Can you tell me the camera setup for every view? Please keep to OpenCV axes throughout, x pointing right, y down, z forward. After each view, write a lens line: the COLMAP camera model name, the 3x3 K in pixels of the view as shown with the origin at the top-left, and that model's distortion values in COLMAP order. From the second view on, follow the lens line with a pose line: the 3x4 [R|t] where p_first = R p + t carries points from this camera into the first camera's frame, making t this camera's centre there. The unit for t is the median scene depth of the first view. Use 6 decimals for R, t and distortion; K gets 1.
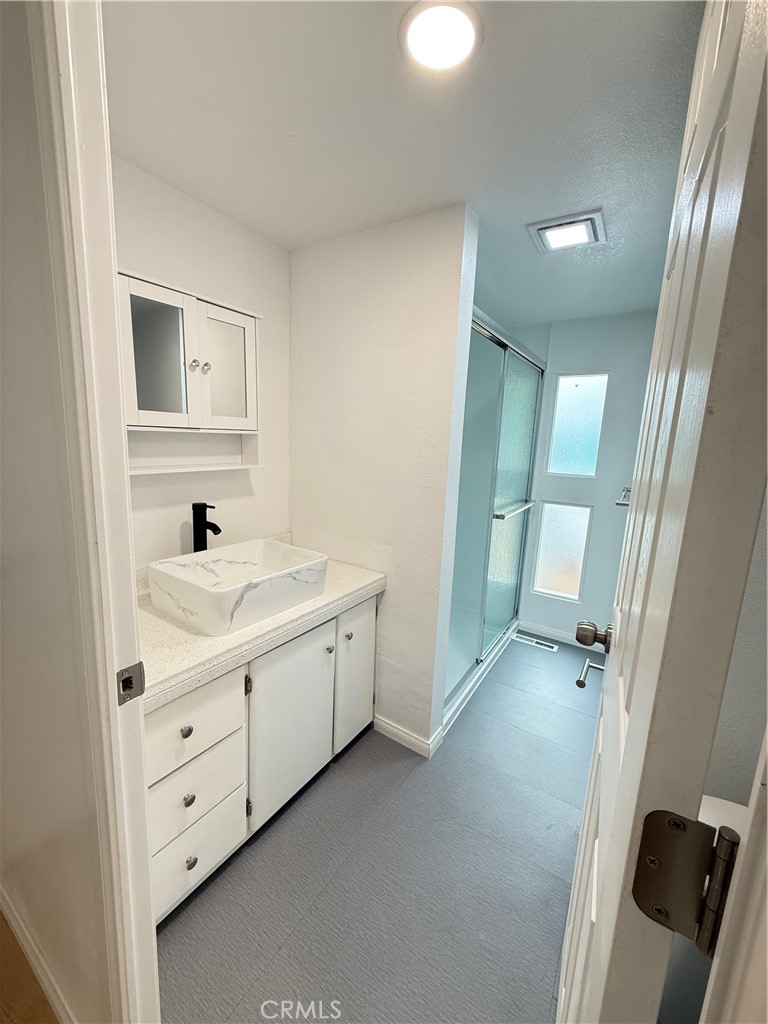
lens RADIAL K [[407.8, 0, 380.1], [0, 407.8, 512.3], [0, 0, 1]] dist [-0.001037, 0.000076]
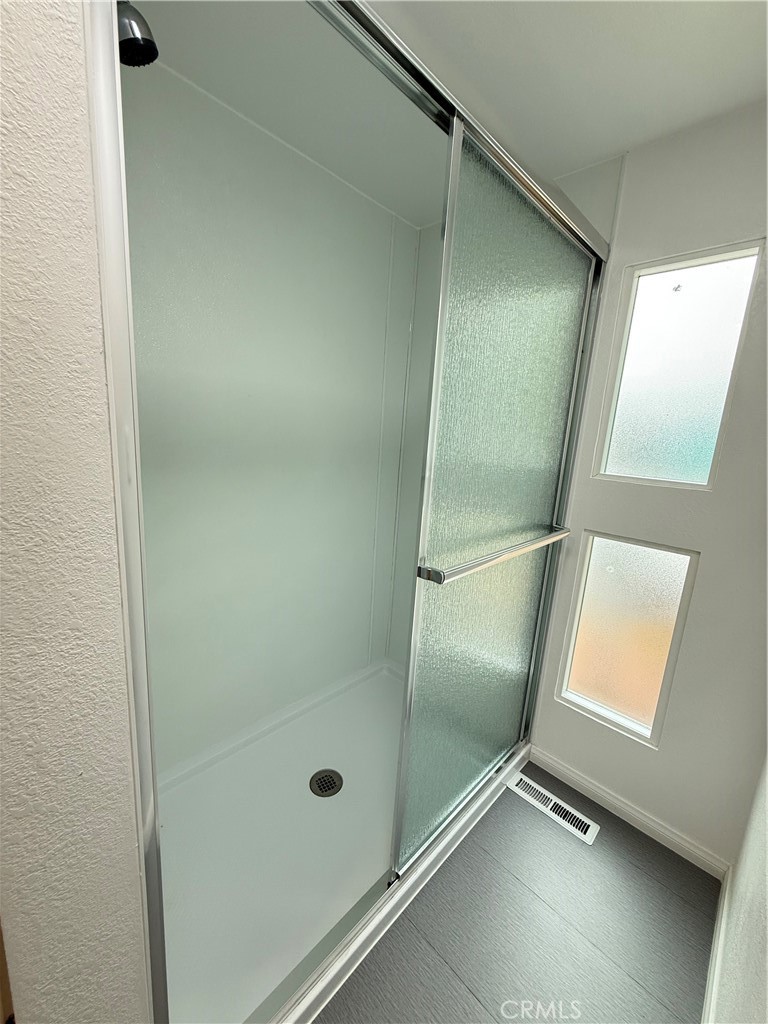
lens RADIAL K [[407.8, 0, 387.6], [0, 407.8, 505.3], [0, 0, 1]] dist [-0.001037, 0.000076]
pose [[0.981577, 0.067274, -0.178833, 0.246860], [-0.067744, 0.997697, 0.003486, -0.043229], [0.178656, 0.008693, 0.983873, 0.464416]]
